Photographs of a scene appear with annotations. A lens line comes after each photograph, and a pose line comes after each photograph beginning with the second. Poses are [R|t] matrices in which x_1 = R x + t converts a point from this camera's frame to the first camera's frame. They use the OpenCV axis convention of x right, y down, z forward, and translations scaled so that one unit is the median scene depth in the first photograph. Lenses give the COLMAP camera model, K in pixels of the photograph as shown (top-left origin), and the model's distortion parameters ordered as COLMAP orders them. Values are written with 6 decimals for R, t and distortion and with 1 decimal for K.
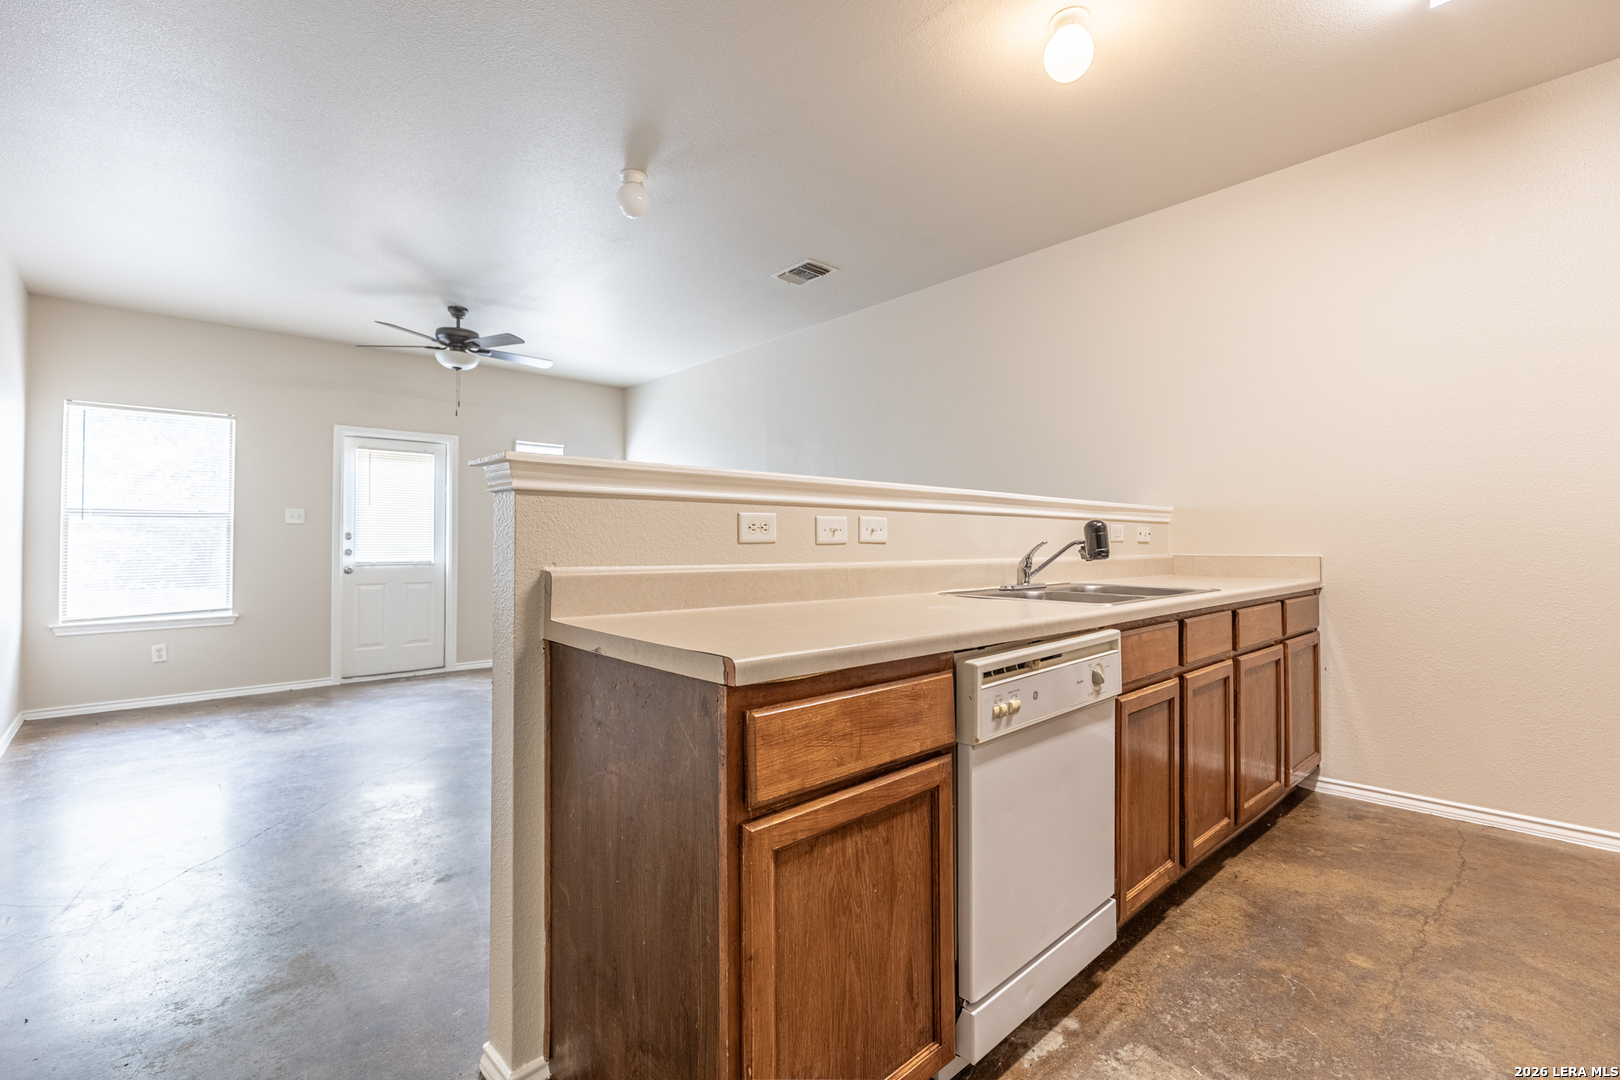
lens RADIAL K [[722.9, 0, 811.9], [0, 722.9, 534.9], [0, 0, 1]] dist [0.009196, -0.002844]
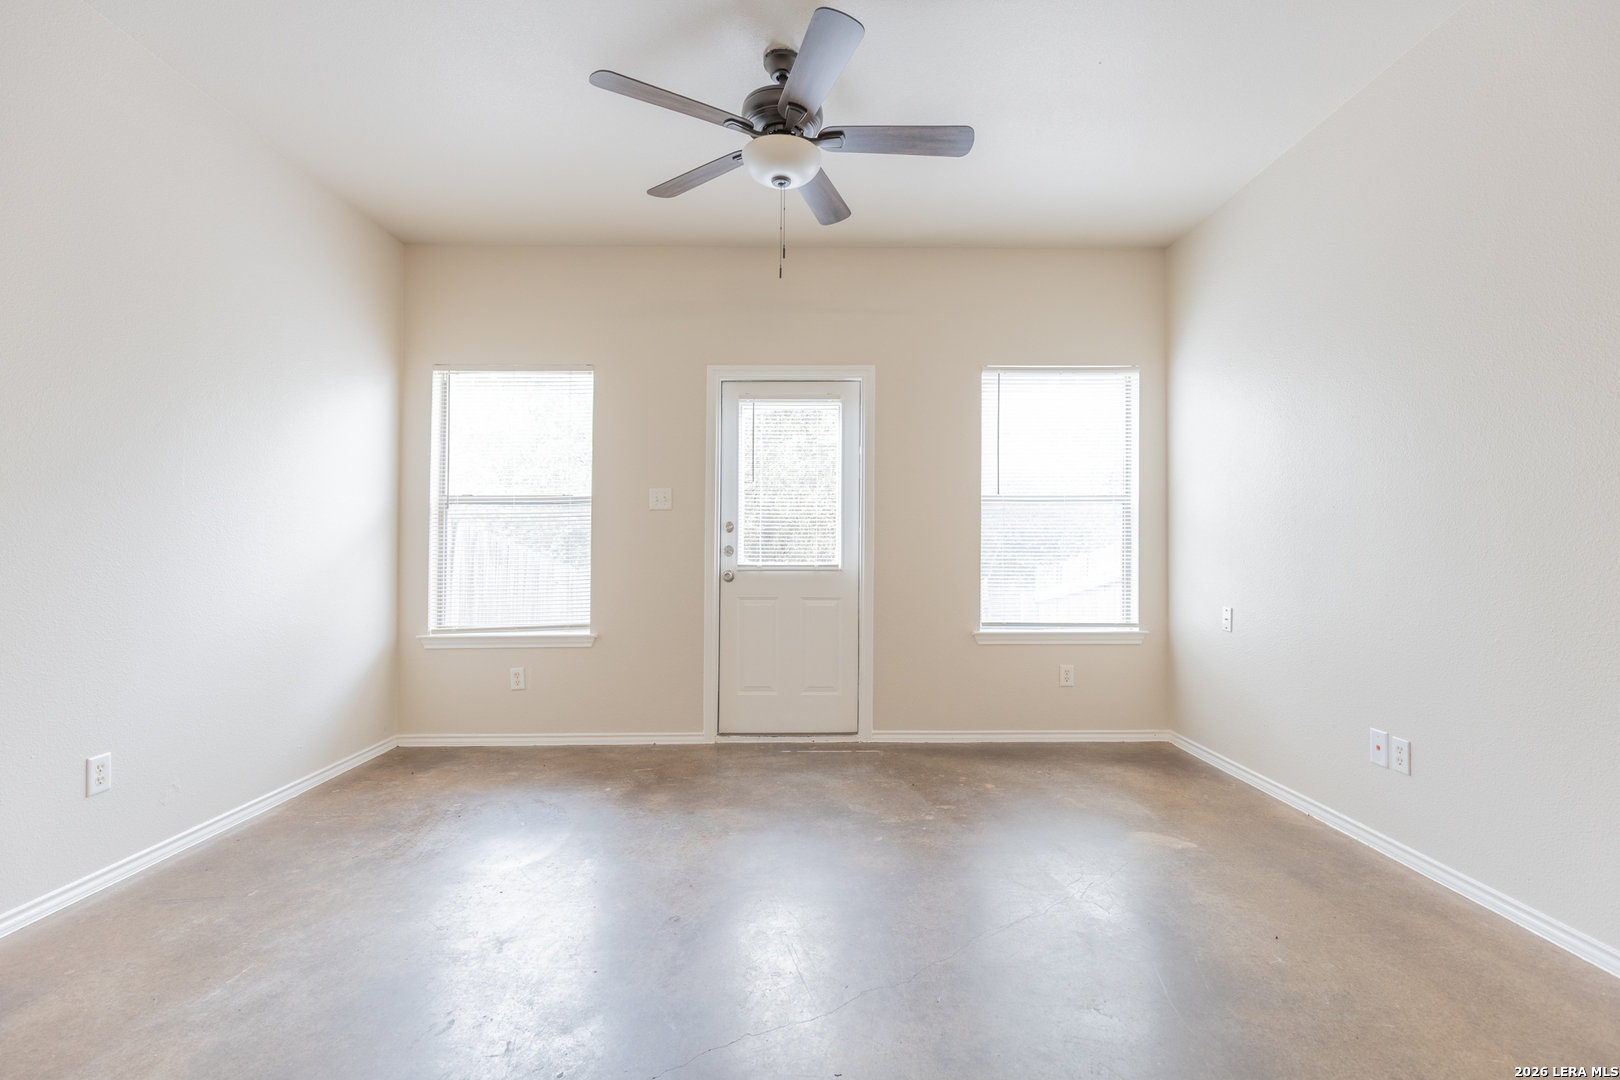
lens RADIAL K [[722.9, 0, 814.6], [0, 722.9, 536.8], [0, 0, 1]] dist [0.009196, -0.002844]
pose [[0.746490, -0.005971, -0.665370, -0.140657], [0.007750, 0.999970, -0.000279, 0.013345], [0.665352, -0.004948, 0.746514, 0.623777]]
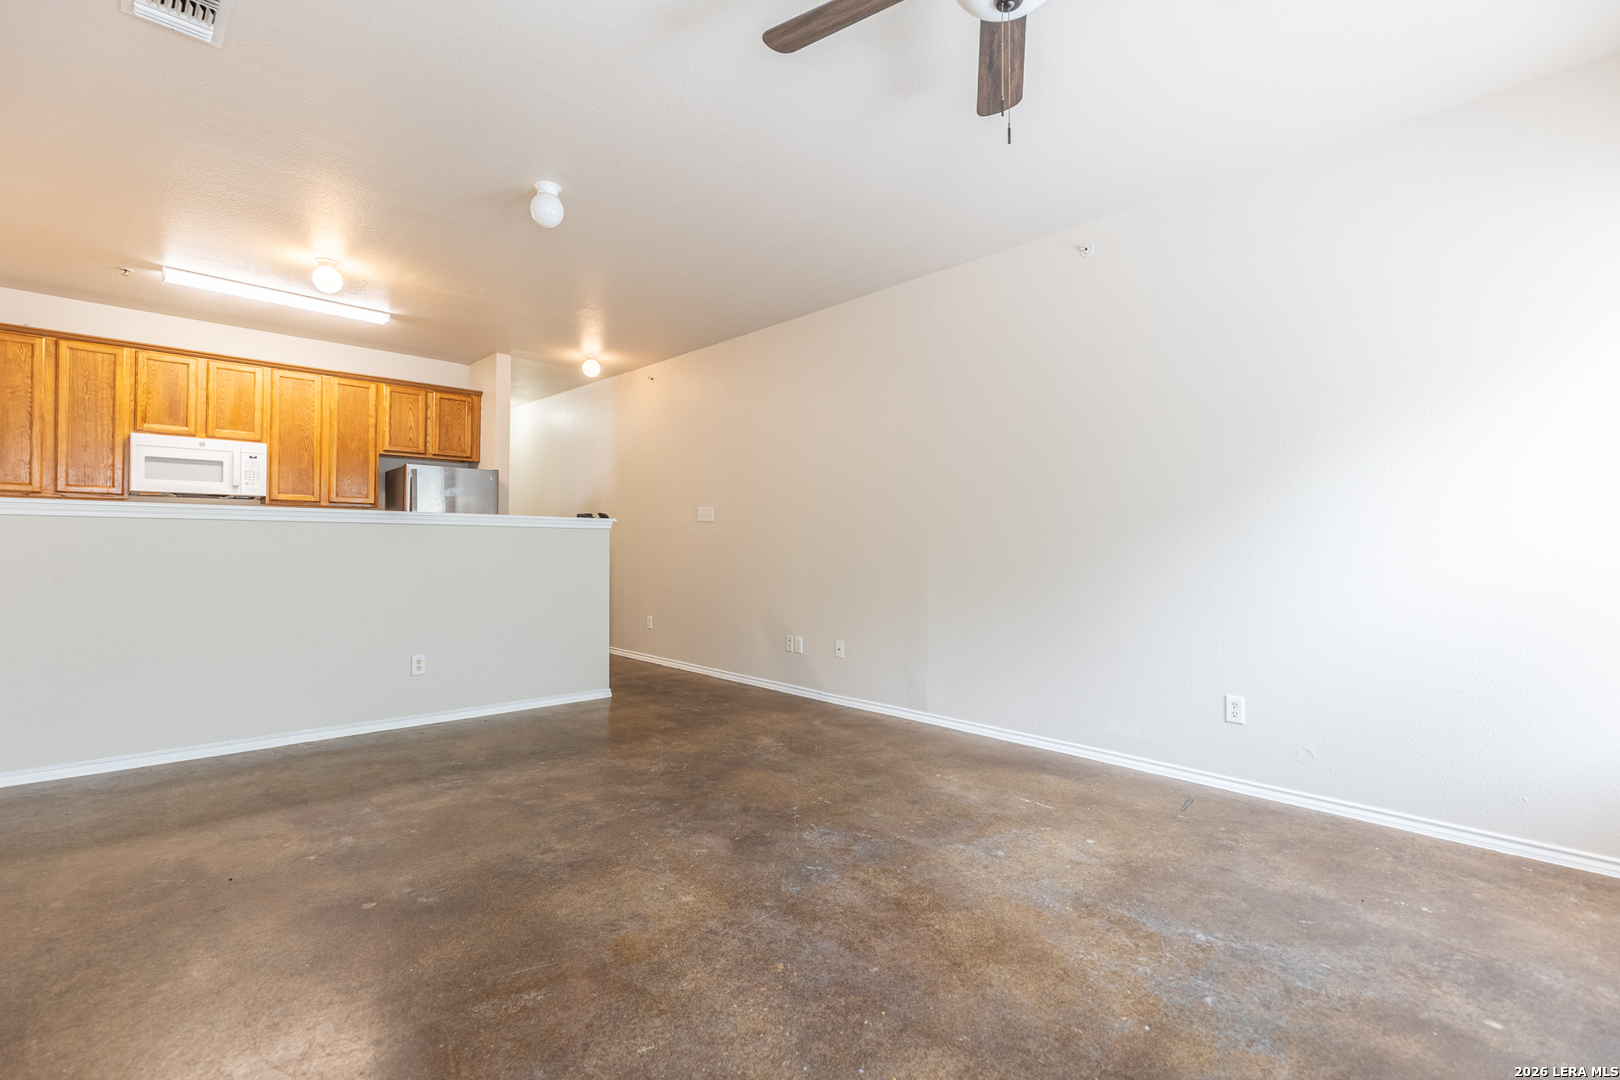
lens RADIAL K [[722.9, 0, 814.6], [0, 722.9, 539.8], [0, 0, 1]] dist [0.009196, -0.002844]
pose [[-0.999580, -0.001392, -0.028949, -0.379950], [-0.000550, 0.999577, -0.029072, 0.026277], [0.028977, -0.029044, -0.999158, 1.279571]]
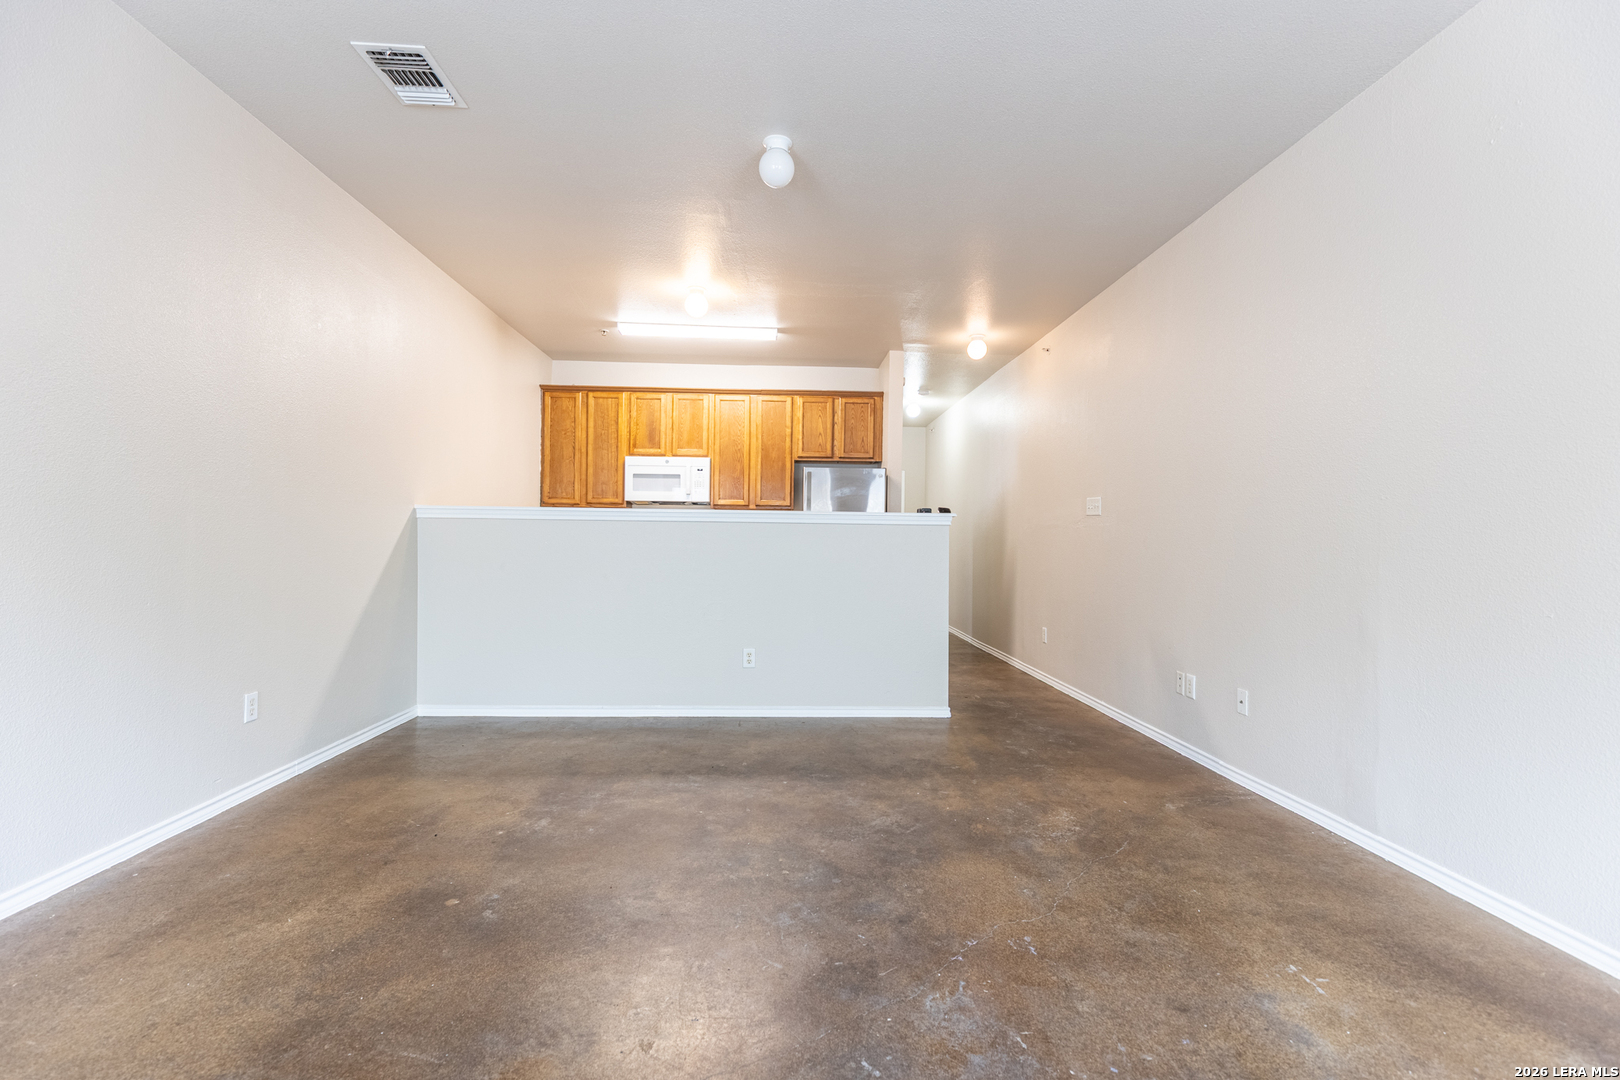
lens RADIAL K [[722.9, 0, 825.8], [0, 722.9, 536.3], [0, 0, 1]] dist [0.009196, -0.002844]
pose [[-0.777913, 0.001927, 0.628369, -0.556174], [-0.020678, 0.999375, -0.028665, 0.024320], [-0.628032, -0.035292, -0.777387, 1.049956]]
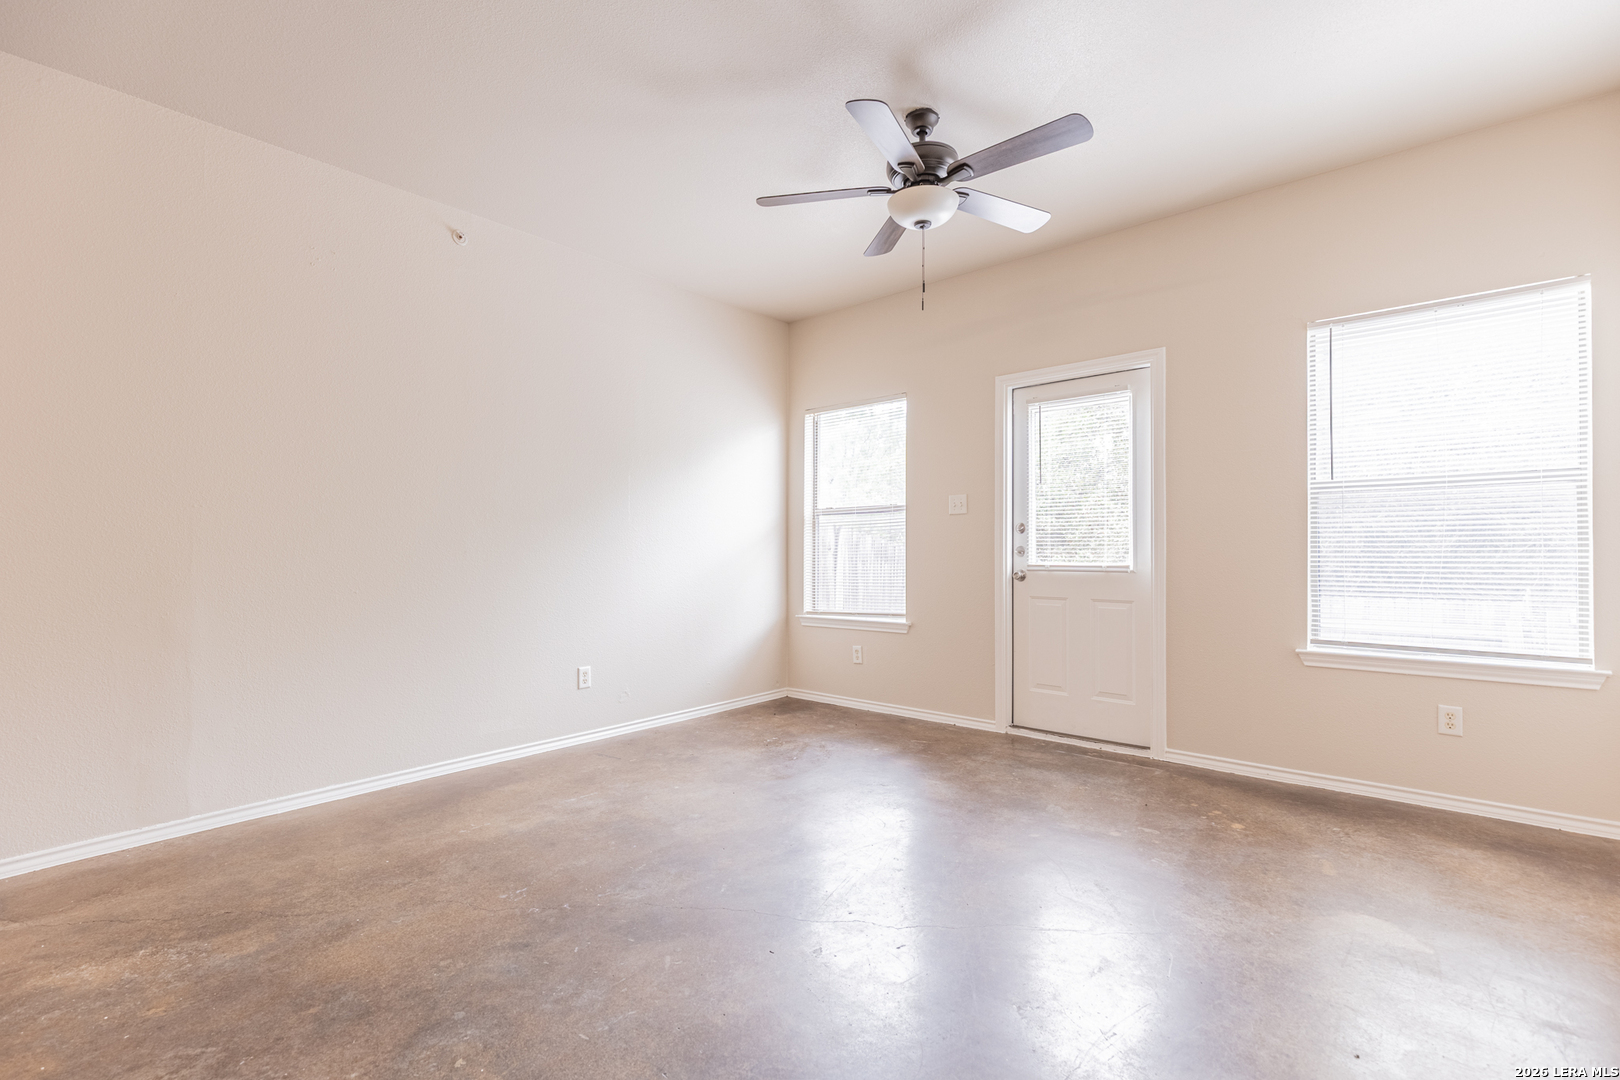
lens RADIAL K [[722.9, 0, 821.0], [0, 722.9, 535.1], [0, 0, 1]] dist [0.009196, -0.002844]
pose [[0.124150, -0.014791, -0.992153, 0.051113], [0.021130, 0.999702, -0.012259, 0.014851], [0.992038, -0.019442, 0.124425, 0.822749]]
